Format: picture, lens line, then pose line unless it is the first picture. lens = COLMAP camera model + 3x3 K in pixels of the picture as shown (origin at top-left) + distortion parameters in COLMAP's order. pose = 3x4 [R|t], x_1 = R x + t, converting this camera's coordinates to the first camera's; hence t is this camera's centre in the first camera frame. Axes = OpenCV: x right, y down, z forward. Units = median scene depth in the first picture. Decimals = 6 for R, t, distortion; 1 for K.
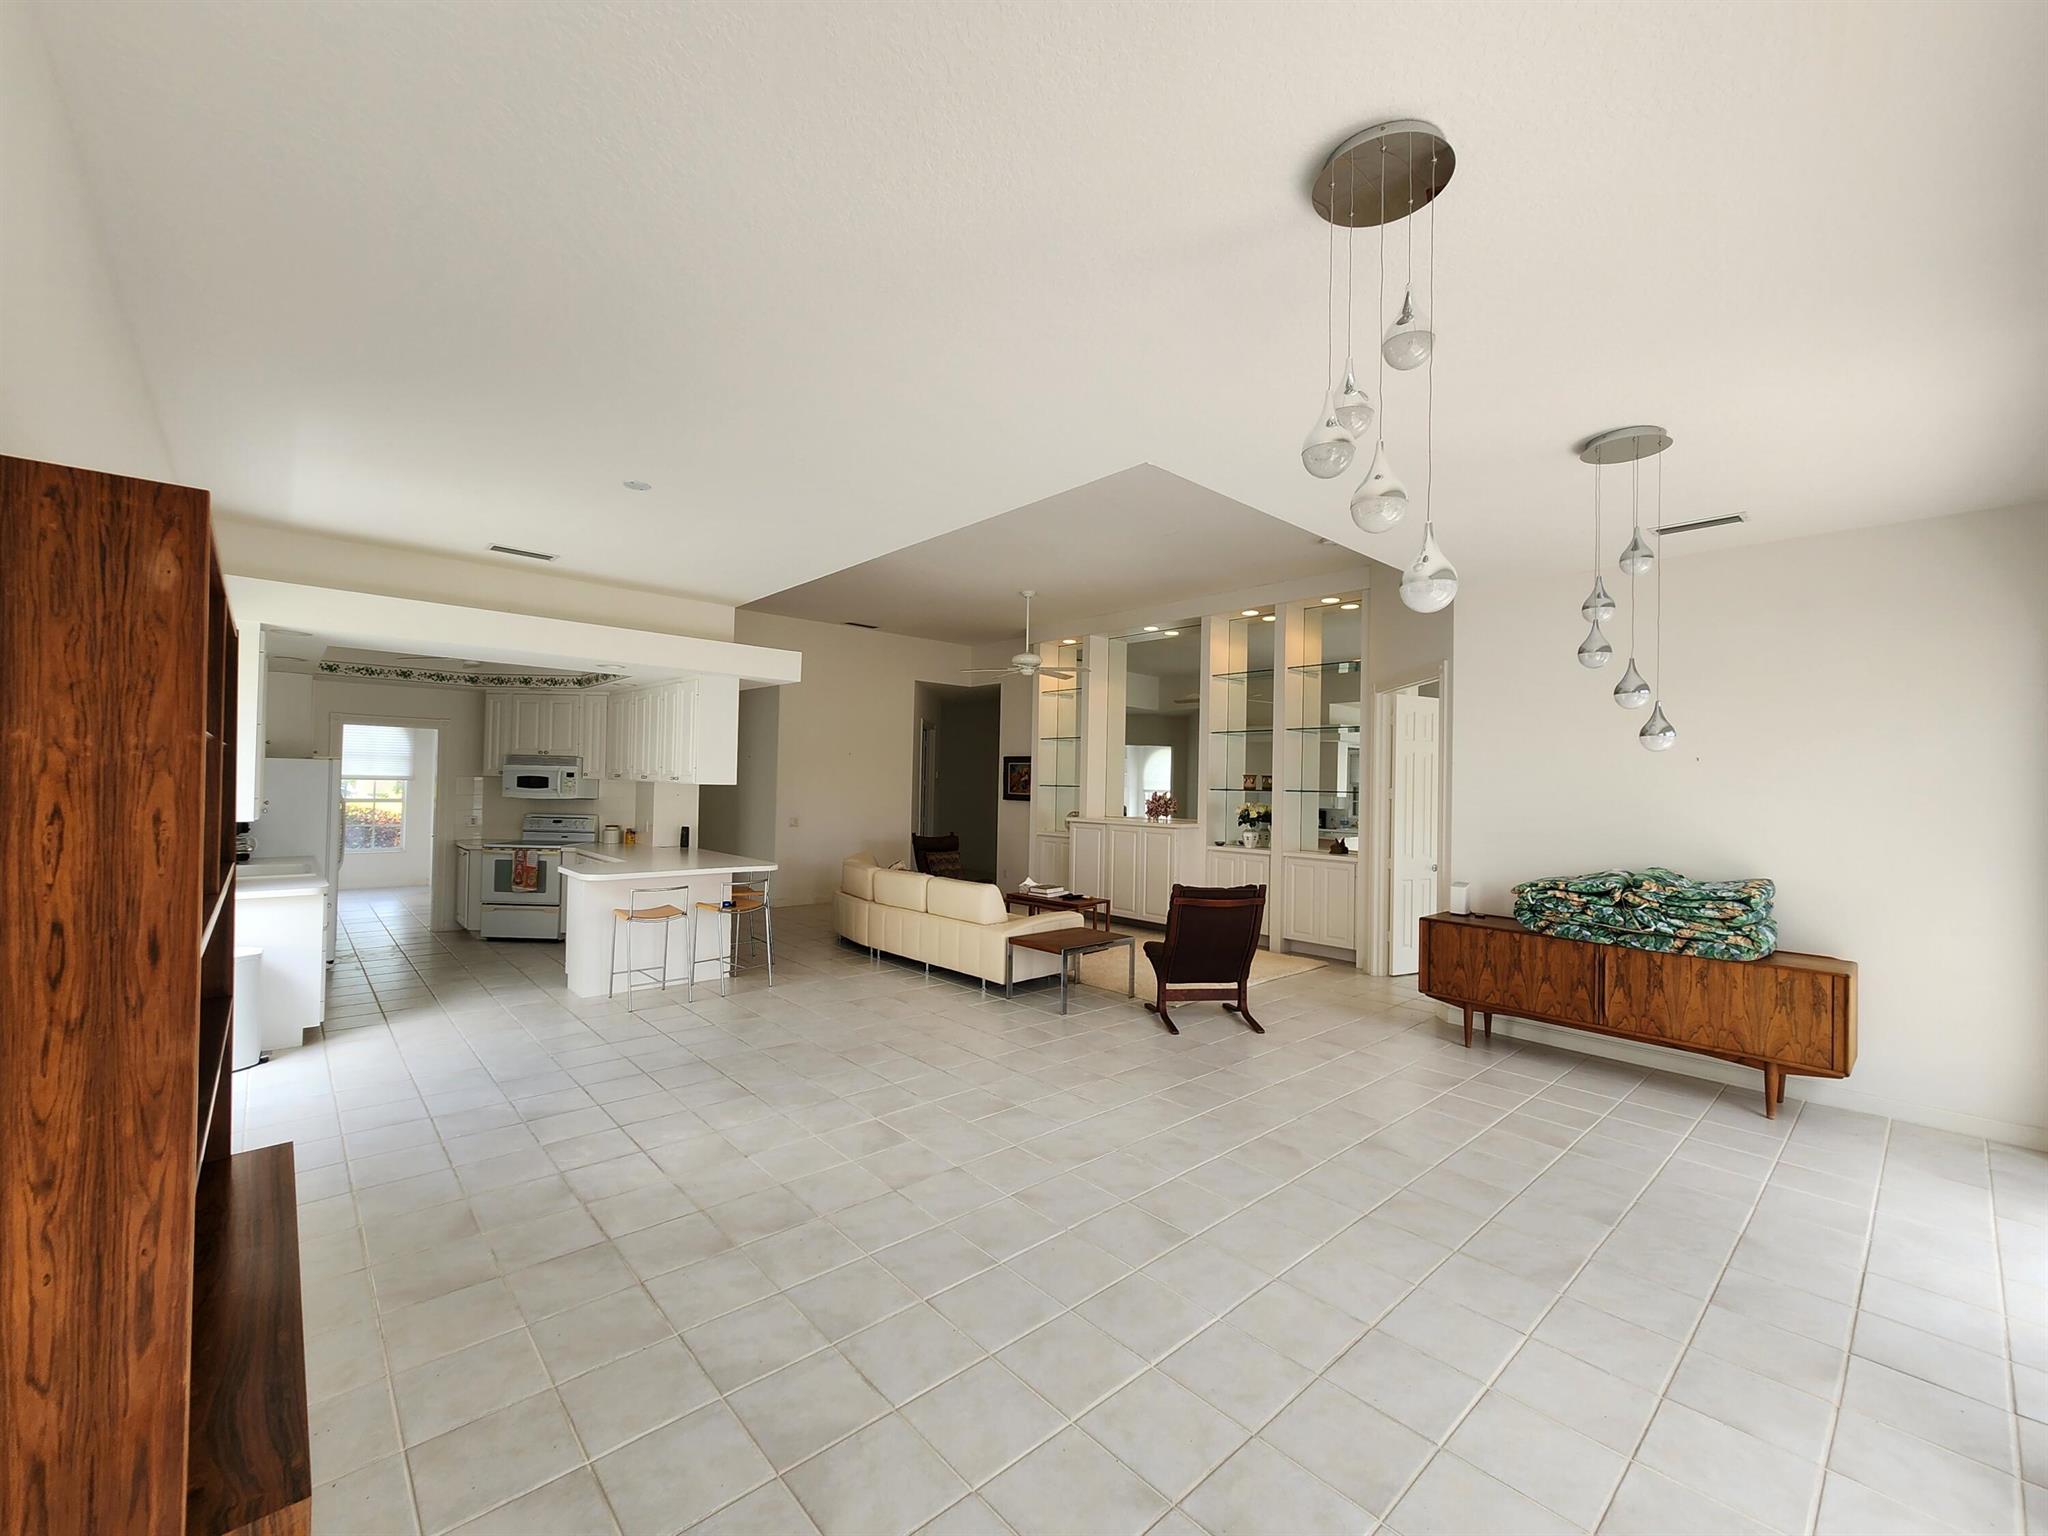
lens RADIAL K [[834.4, 0, 1009.4], [0, 834.4, 772.8], [0, 0, 1]] dist [0.002642, -0.001107]
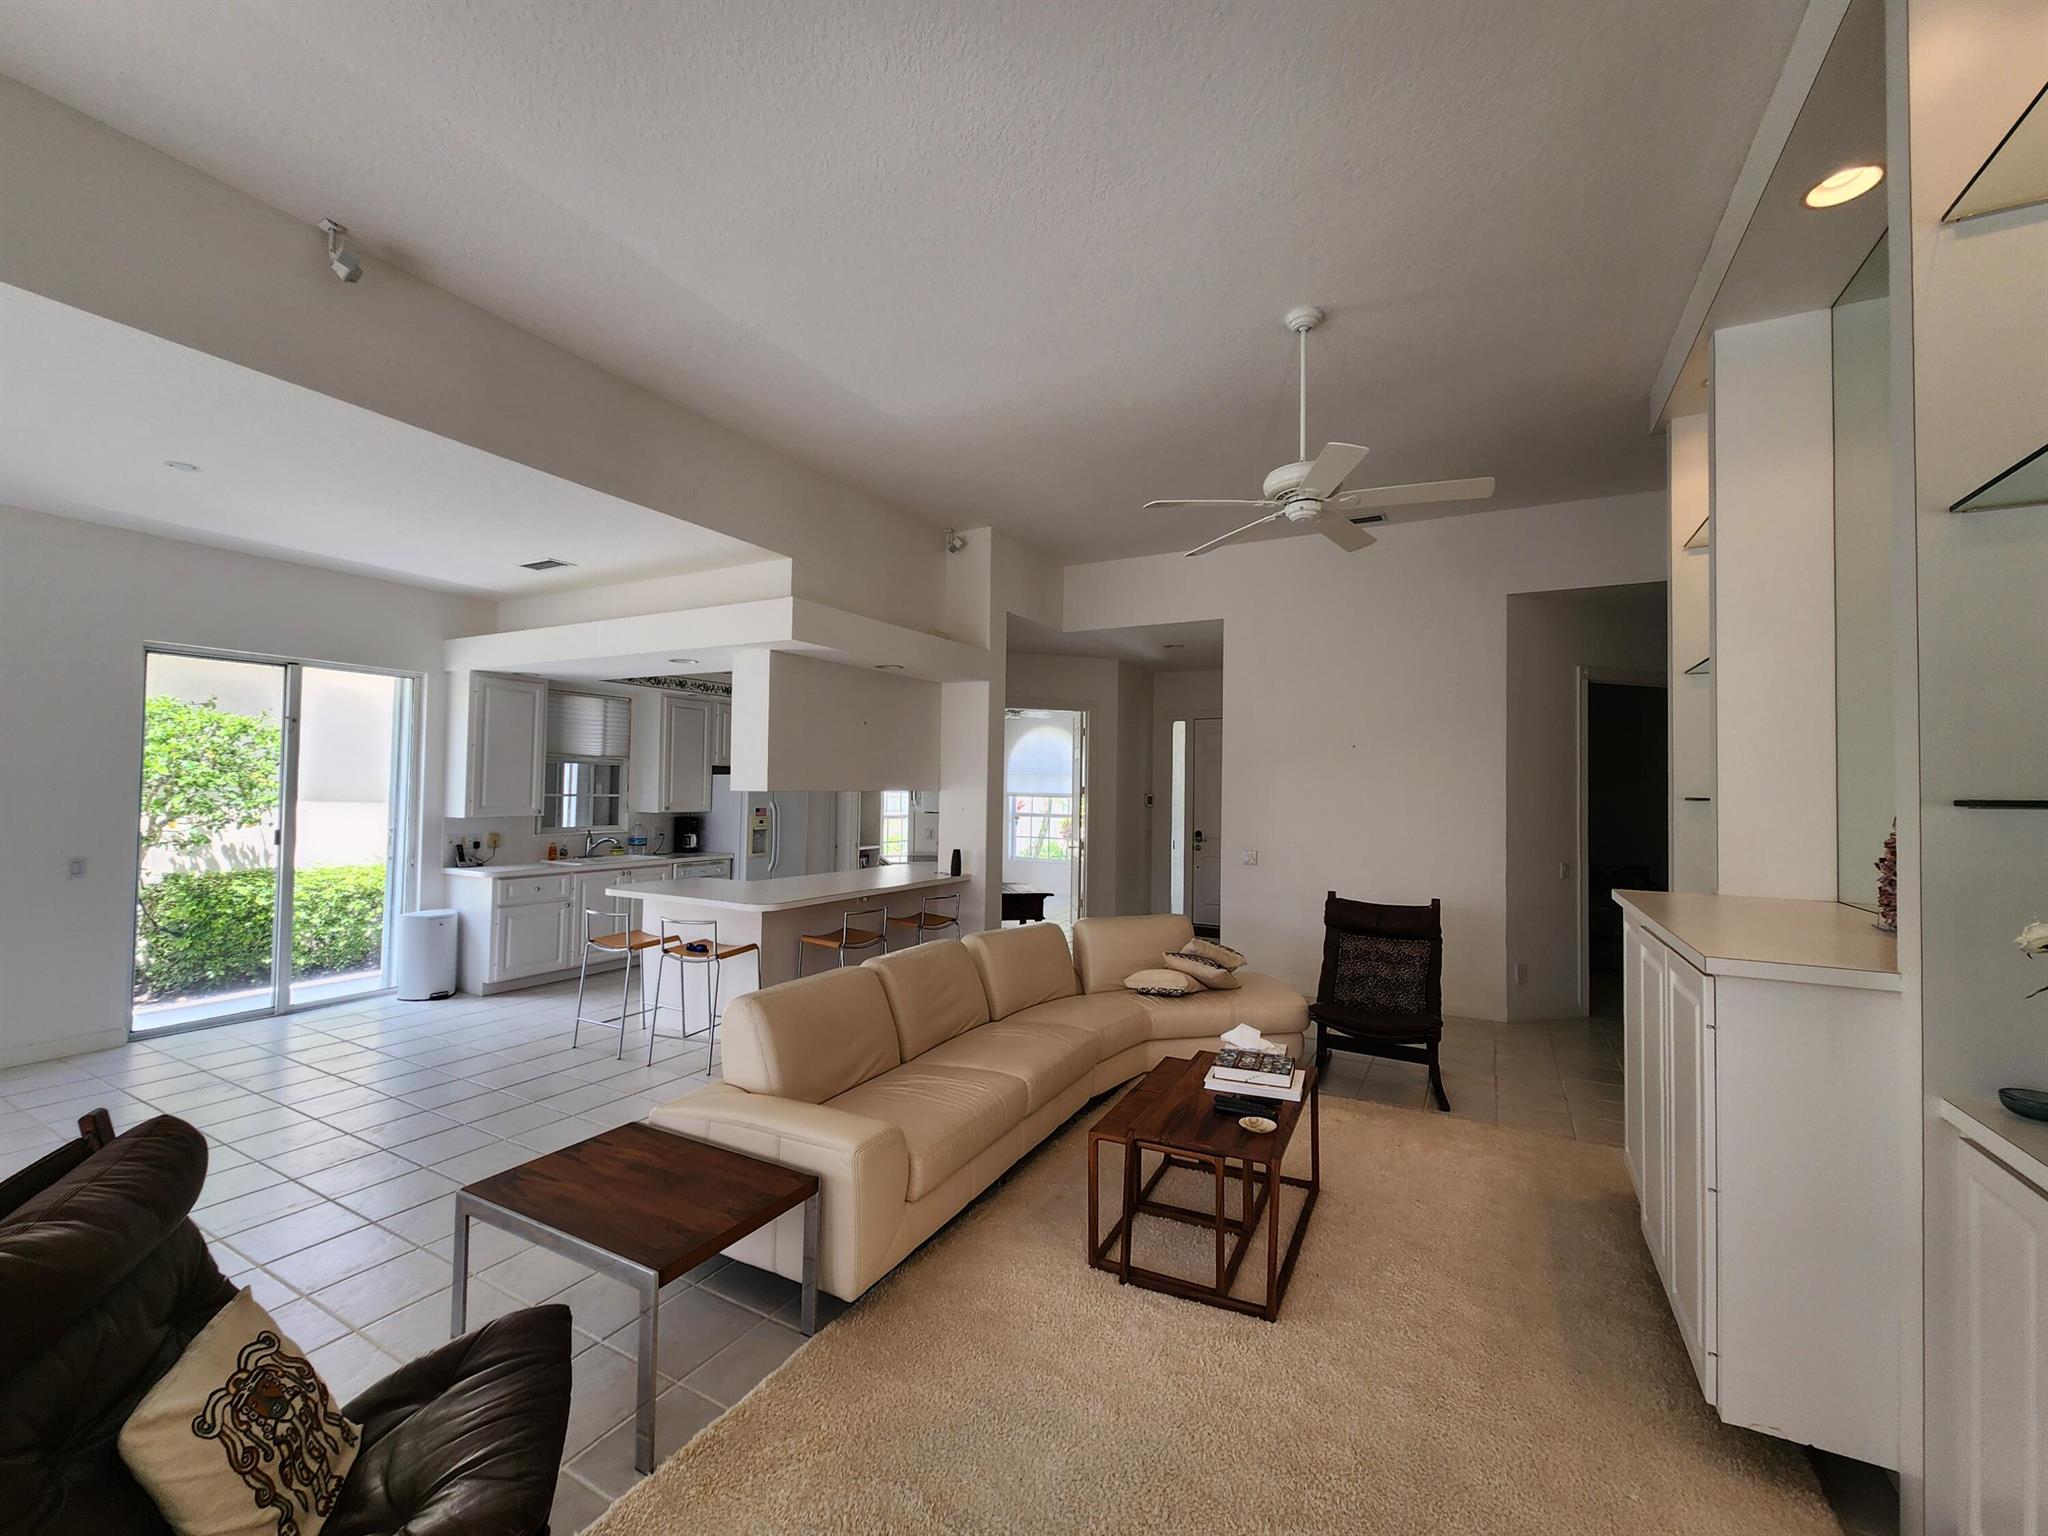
lens RADIAL K [[834.4, 0, 1016.2], [0, 834.4, 763.3], [0, 0, 1]] dist [0.002642, -0.001107]
pose [[0.336215, -0.042769, -0.940814, 0.385394], [-0.001363, 0.998945, -0.045898, 0.018747], [0.941784, 0.016714, 0.335802, 0.809561]]
